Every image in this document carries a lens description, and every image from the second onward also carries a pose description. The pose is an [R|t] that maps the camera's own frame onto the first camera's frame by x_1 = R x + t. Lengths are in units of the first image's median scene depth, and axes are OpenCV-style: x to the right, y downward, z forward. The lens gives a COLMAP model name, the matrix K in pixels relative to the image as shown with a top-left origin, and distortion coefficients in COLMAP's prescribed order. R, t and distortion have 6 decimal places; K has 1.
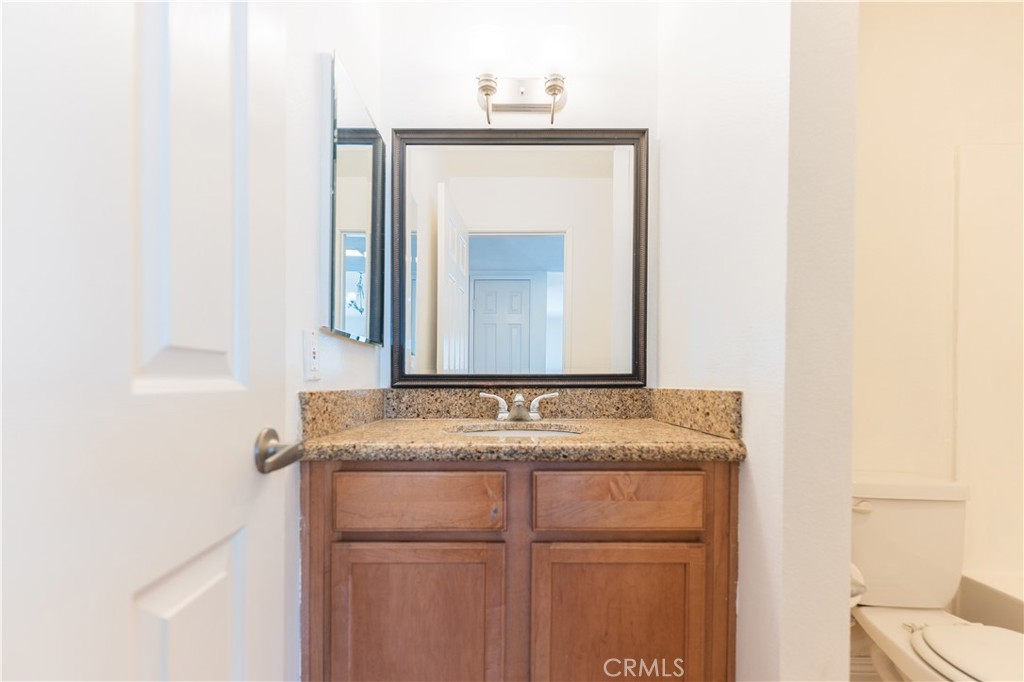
lens RADIAL K [[409.2, 0, 507.9], [0, 409.2, 326.3], [0, 0, 1]] dist [0.000403, -0.000186]
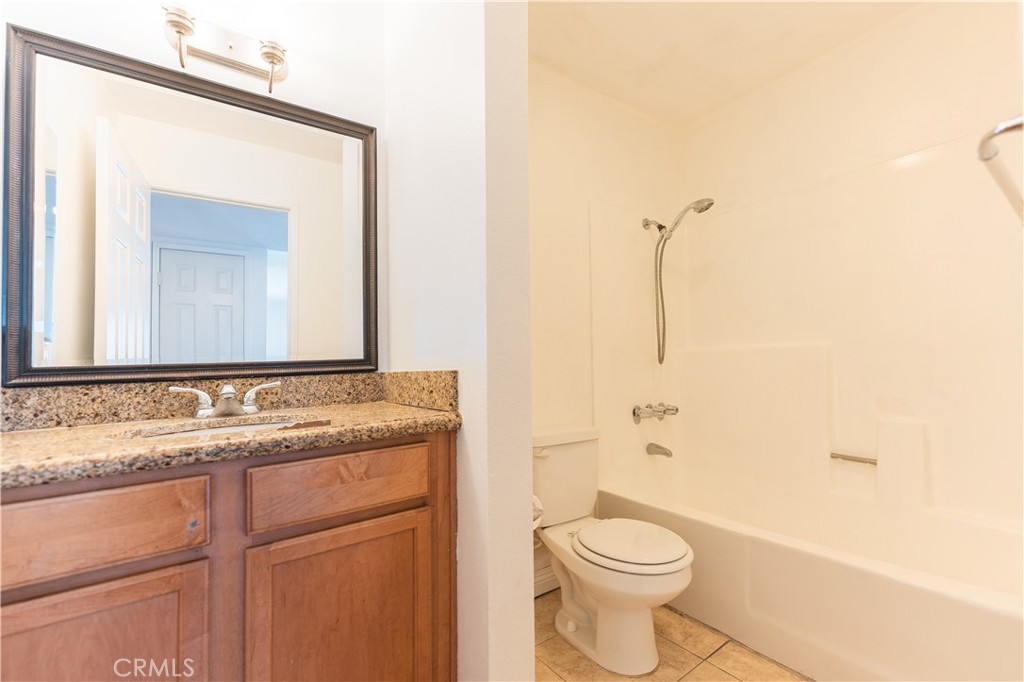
lens RADIAL K [[424.4, 0, 538.9], [0, 424.4, 338.0], [0, 0, 1]] dist [-0.000754, -0.000084]
pose [[0.797496, 0.002250, 0.603320, 0.009320], [-0.032754, 0.998680, 0.039571, 0.005961], [-0.602434, -0.051319, 0.796517, -0.117260]]
